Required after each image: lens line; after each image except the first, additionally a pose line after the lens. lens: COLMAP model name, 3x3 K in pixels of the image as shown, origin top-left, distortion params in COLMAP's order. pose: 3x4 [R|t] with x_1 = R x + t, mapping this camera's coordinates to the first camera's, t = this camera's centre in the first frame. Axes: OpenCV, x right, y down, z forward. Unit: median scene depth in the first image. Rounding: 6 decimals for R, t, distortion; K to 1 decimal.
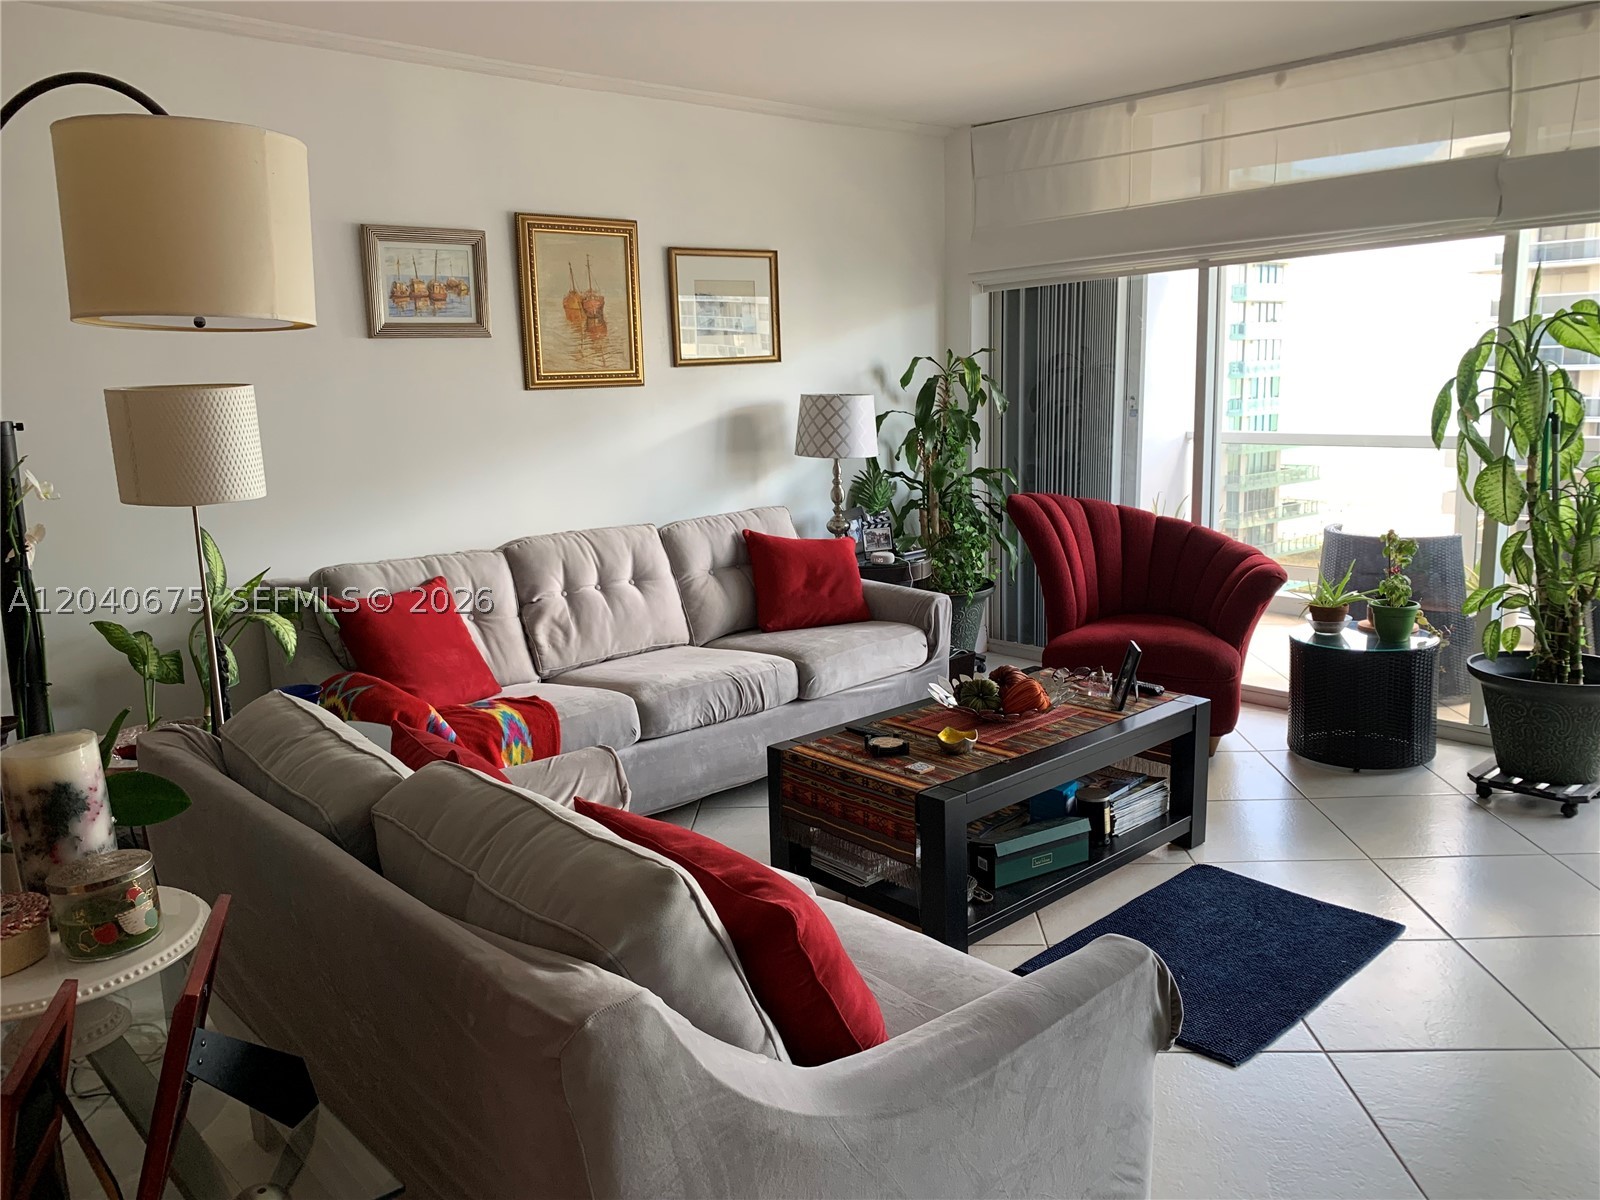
lens RADIAL K [[1229.0, 0, 791.0], [0, 1229.0, 595.3], [0, 0, 1]] dist [0.021276, -0.028262]
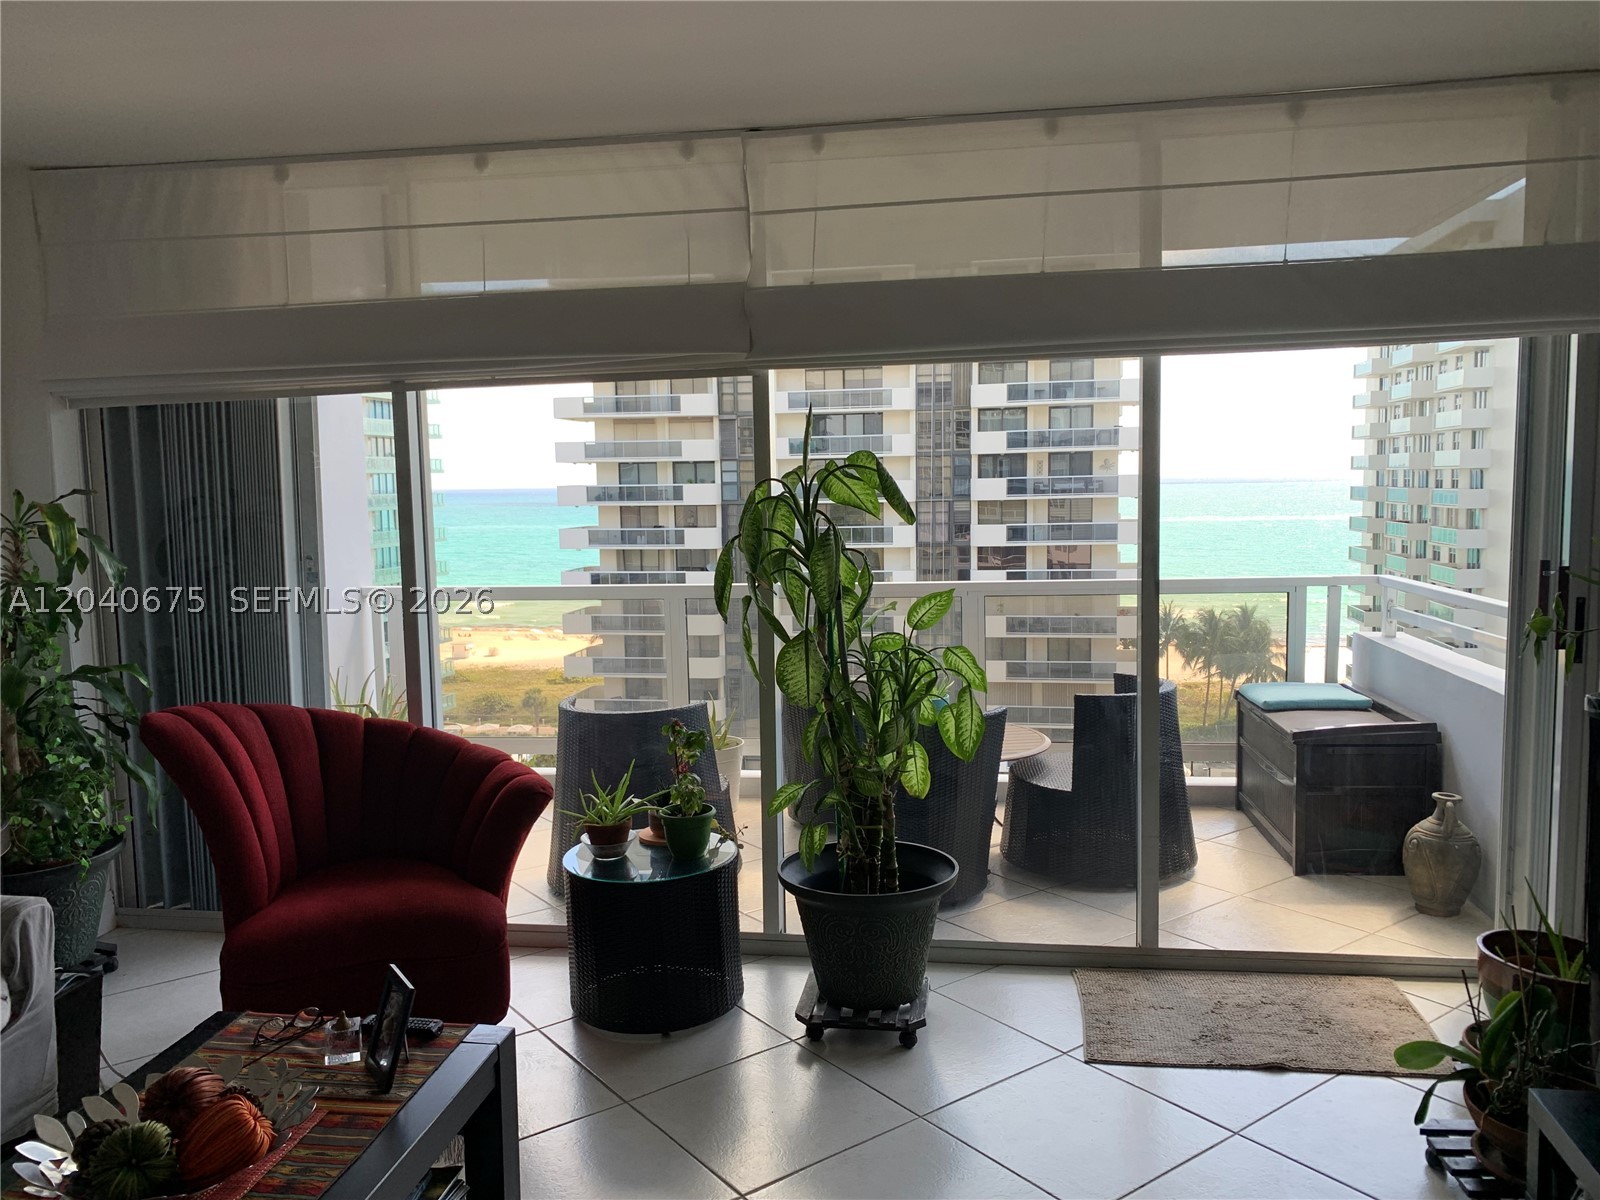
lens RADIAL K [[1229.0, 0, 795.7], [0, 1229.0, 608.4], [0, 0, 1]] dist [0.021276, -0.028262]
pose [[0.775853, -0.050149, 0.628917, 0.038411], [0.109665, 0.992381, -0.056156, -0.063108], [-0.621310, 0.112538, 0.775442, 0.273205]]
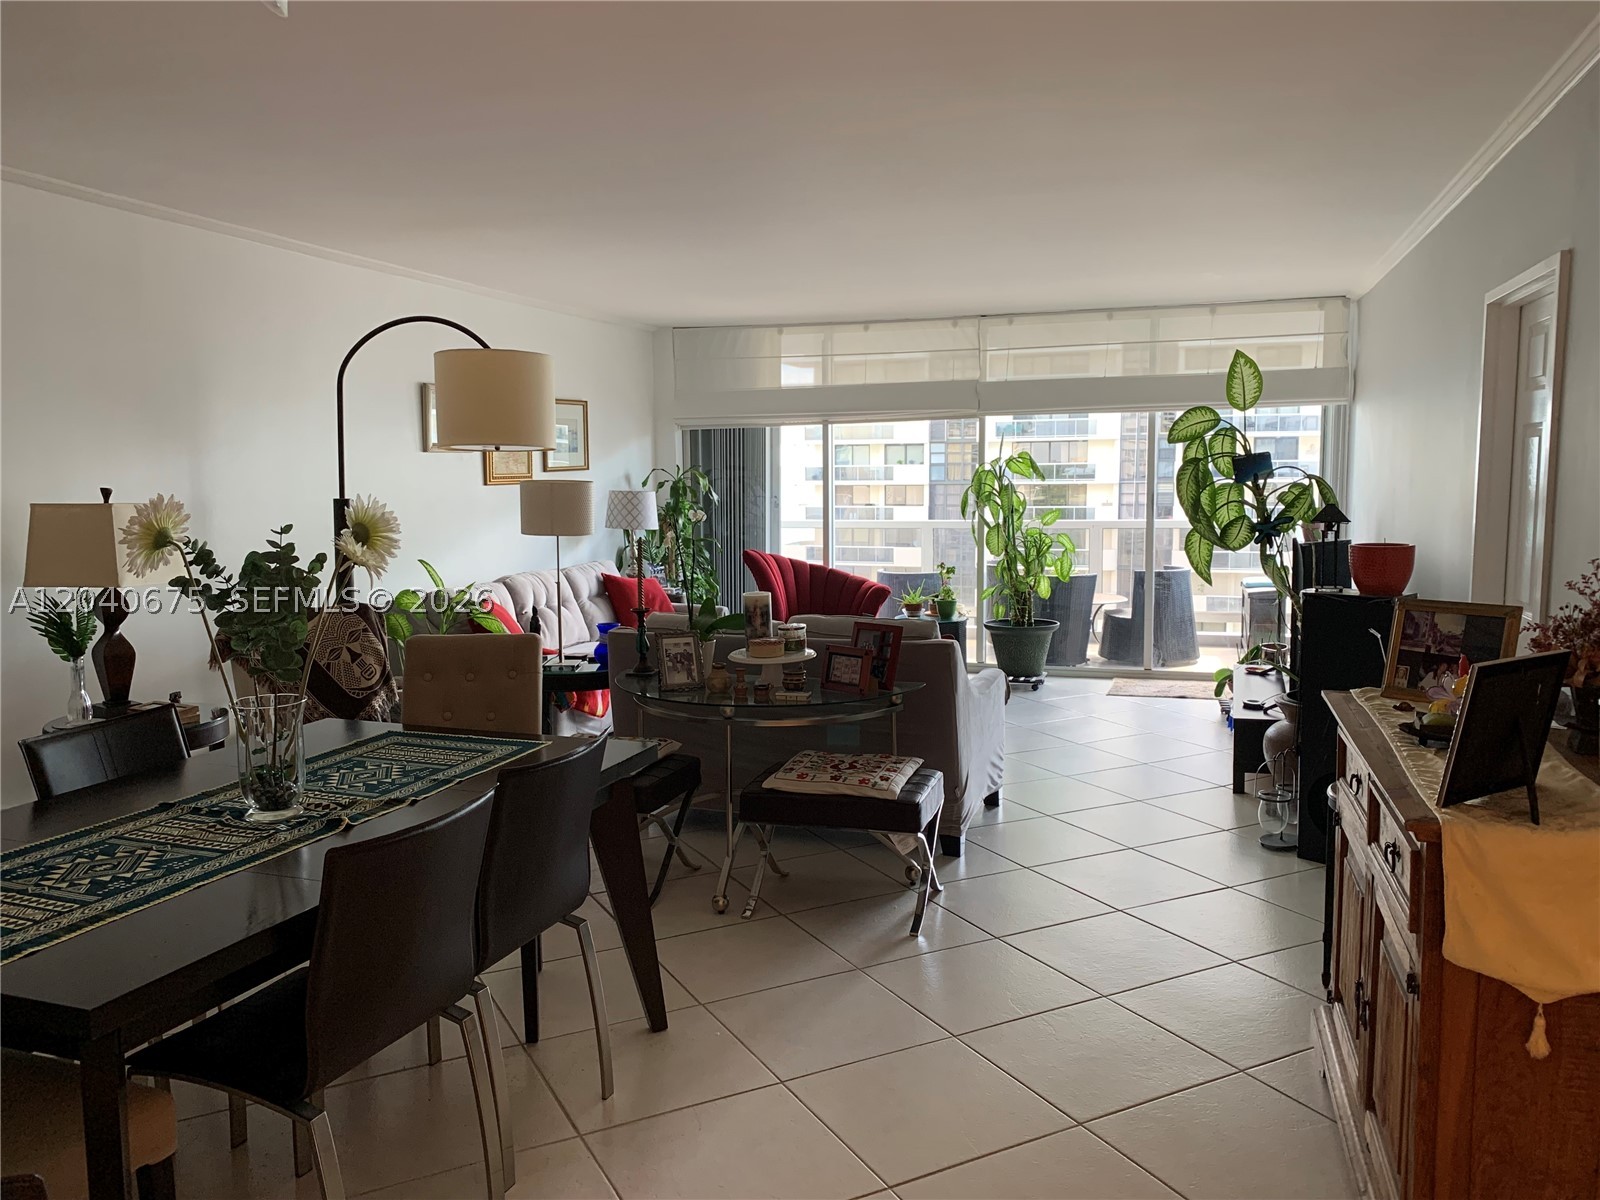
lens RADIAL K [[1240.8, 0, 773.7], [0, 1240.8, 609.5], [0, 0, 1]] dist [0.092676, 0.001028]
pose [[0.875870, -0.033438, 0.481387, -0.614647], [0.069691, 0.995903, -0.057624, 0.102111], [-0.477488, 0.084019, 0.874612, -0.524895]]
